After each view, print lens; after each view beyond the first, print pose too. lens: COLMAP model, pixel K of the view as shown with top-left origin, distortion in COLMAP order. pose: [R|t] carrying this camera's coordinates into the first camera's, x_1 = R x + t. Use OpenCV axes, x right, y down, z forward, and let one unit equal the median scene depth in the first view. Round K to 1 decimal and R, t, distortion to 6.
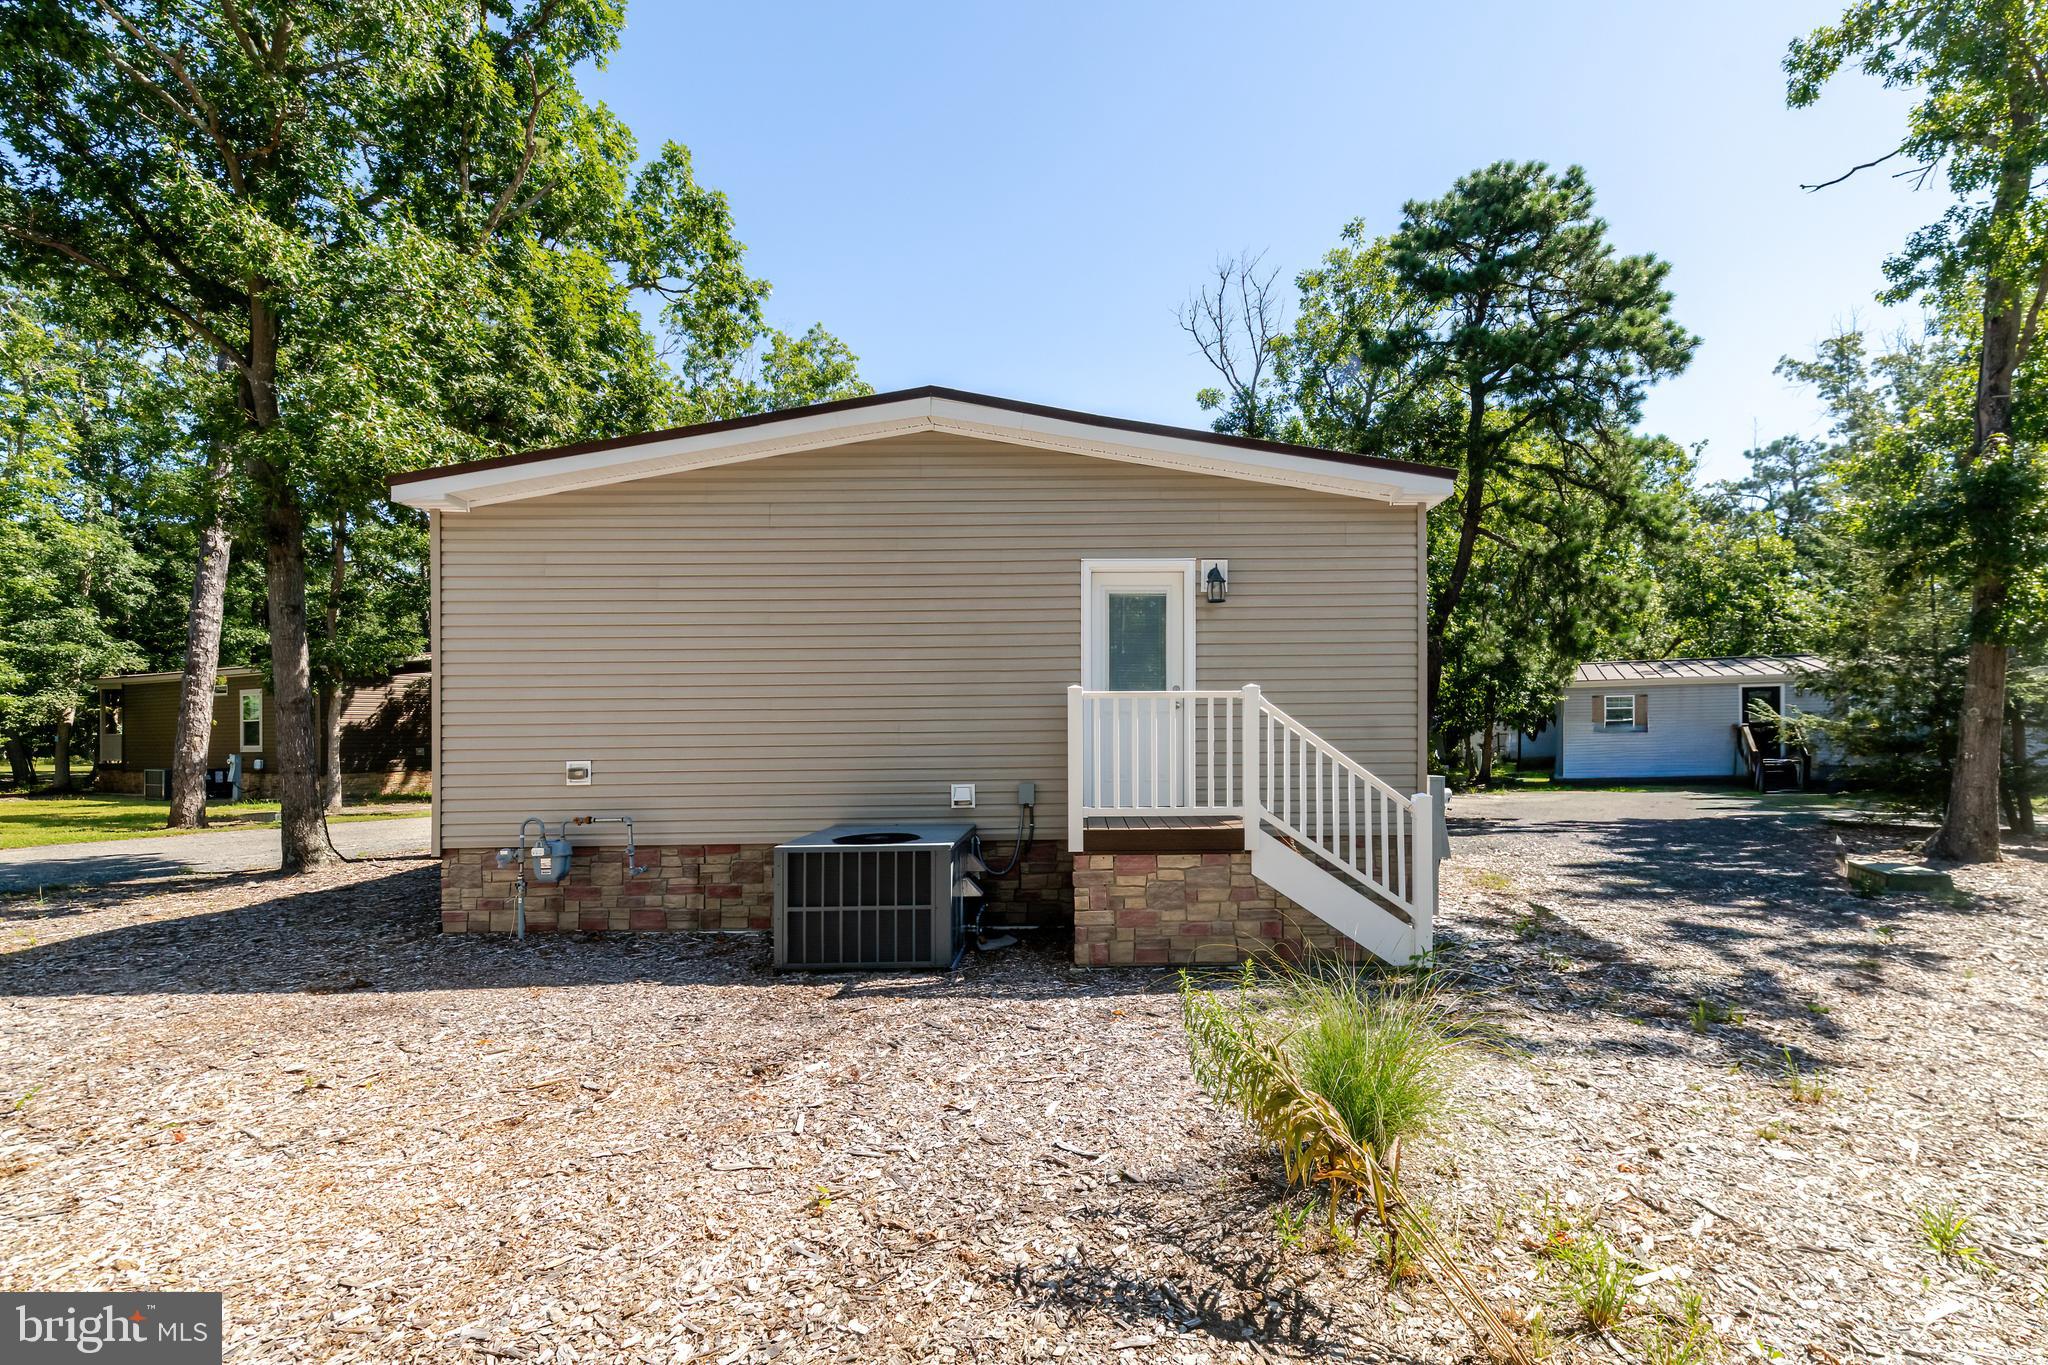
lens RADIAL K [[900.0, 0, 1023.4], [0, 900.0, 691.9], [0, 0, 1]] dist [-0.000093, -0.000263]
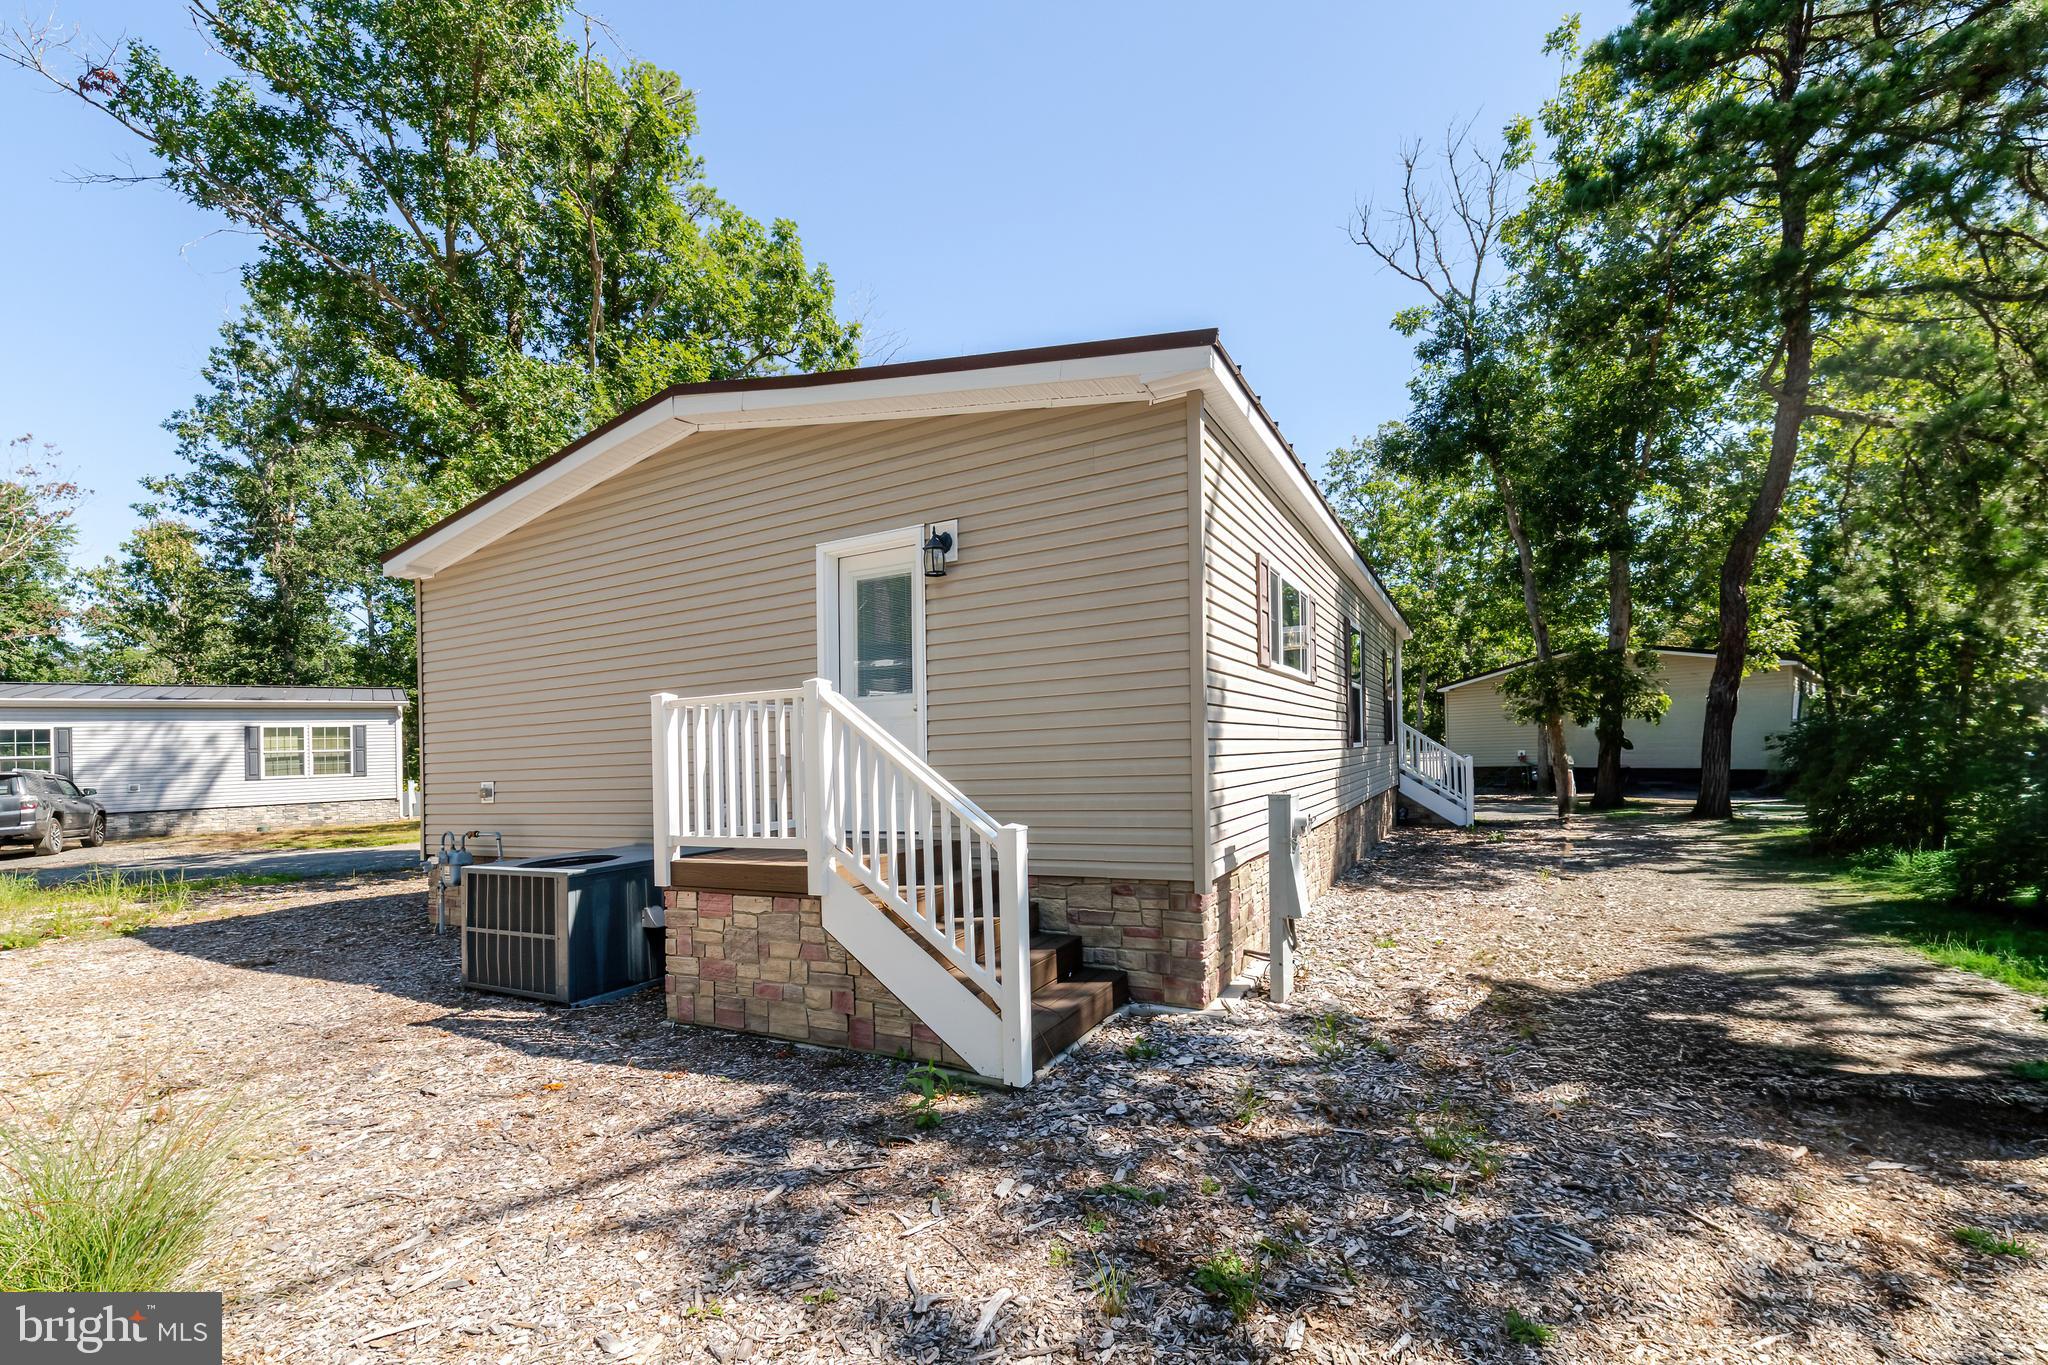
lens RADIAL K [[853.4, 0, 1089.2], [0, 853.4, 702.4], [0, 0, 1]] dist [0.001725, 0.000172]
pose [[0.877488, -0.051363, -0.476841, 0.805700], [0.052294, 0.998567, -0.011329, 0.032516], [0.476740, -0.014995, 0.878917, 0.474032]]
